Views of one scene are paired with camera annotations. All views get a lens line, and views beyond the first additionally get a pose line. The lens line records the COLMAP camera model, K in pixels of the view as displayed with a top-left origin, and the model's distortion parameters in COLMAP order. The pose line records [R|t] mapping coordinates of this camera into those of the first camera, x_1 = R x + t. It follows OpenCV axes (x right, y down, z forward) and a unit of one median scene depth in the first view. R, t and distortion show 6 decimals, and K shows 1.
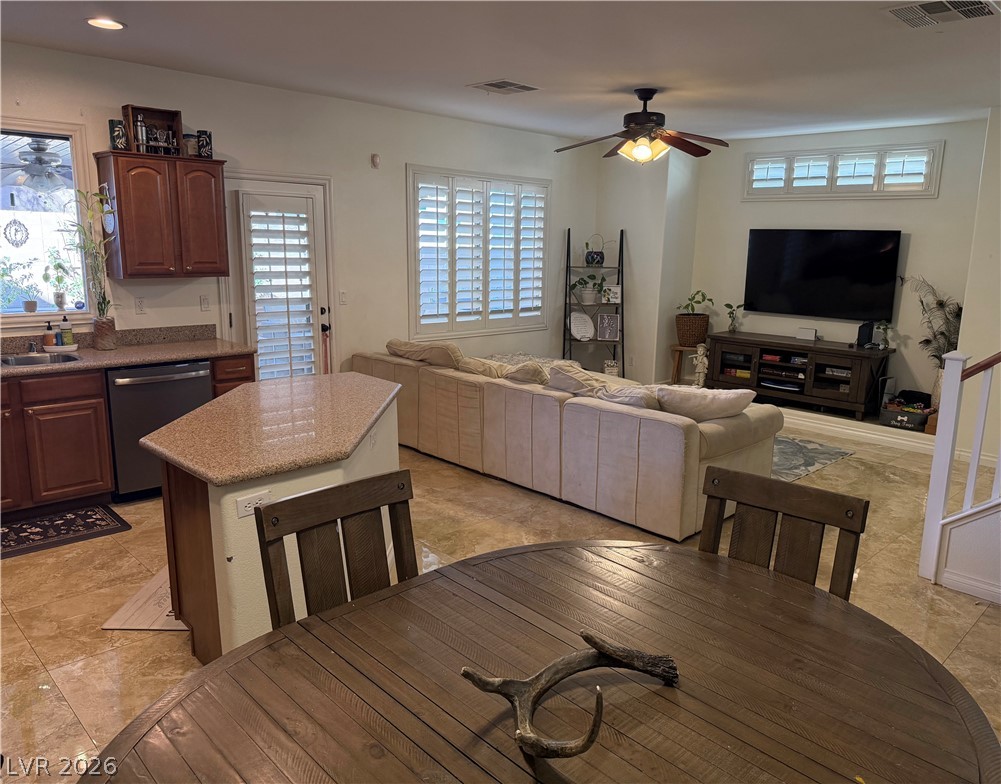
lens RADIAL K [[734.9, 0, 500.5], [0, 734.9, 392.0], [0, 0, 1]] dist [-0.008472, -0.005031]
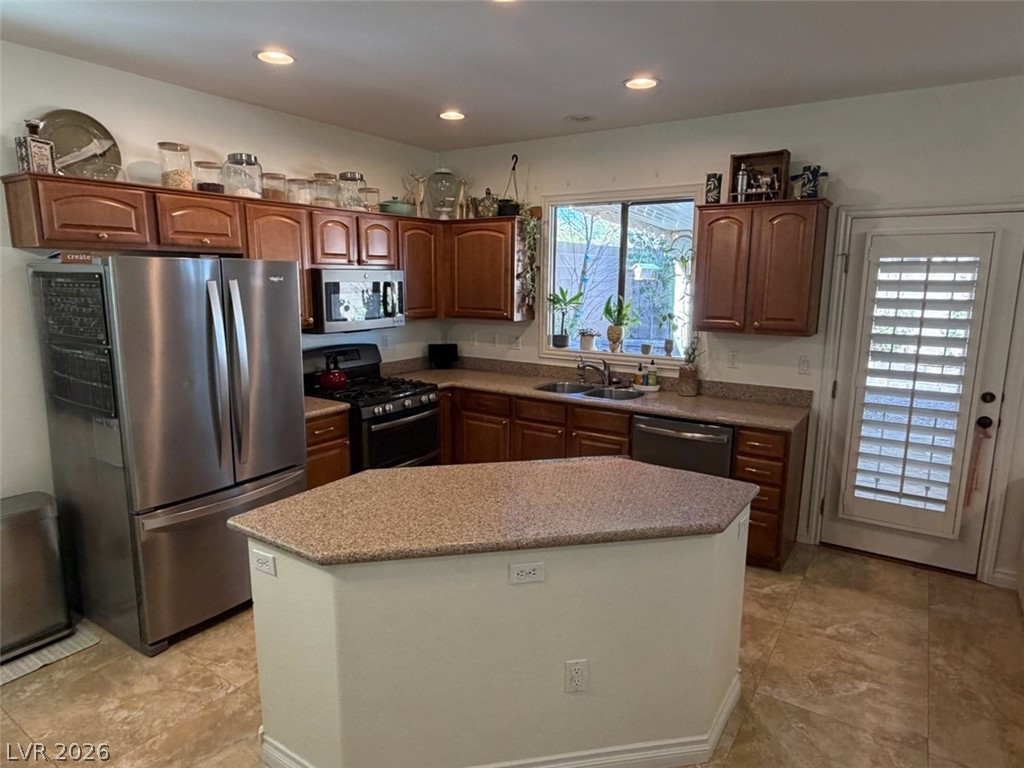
lens RADIAL K [[617.6, 0, 512.0], [0, 617.6, 384.0], [0, 0, 1]] dist [0.000170, -0.000161]
pose [[0.226138, 0.149818, -0.962505, 0.242531], [-0.196568, 0.974793, 0.105547, -0.115546], [0.954056, 0.165330, 0.249887, 0.523143]]
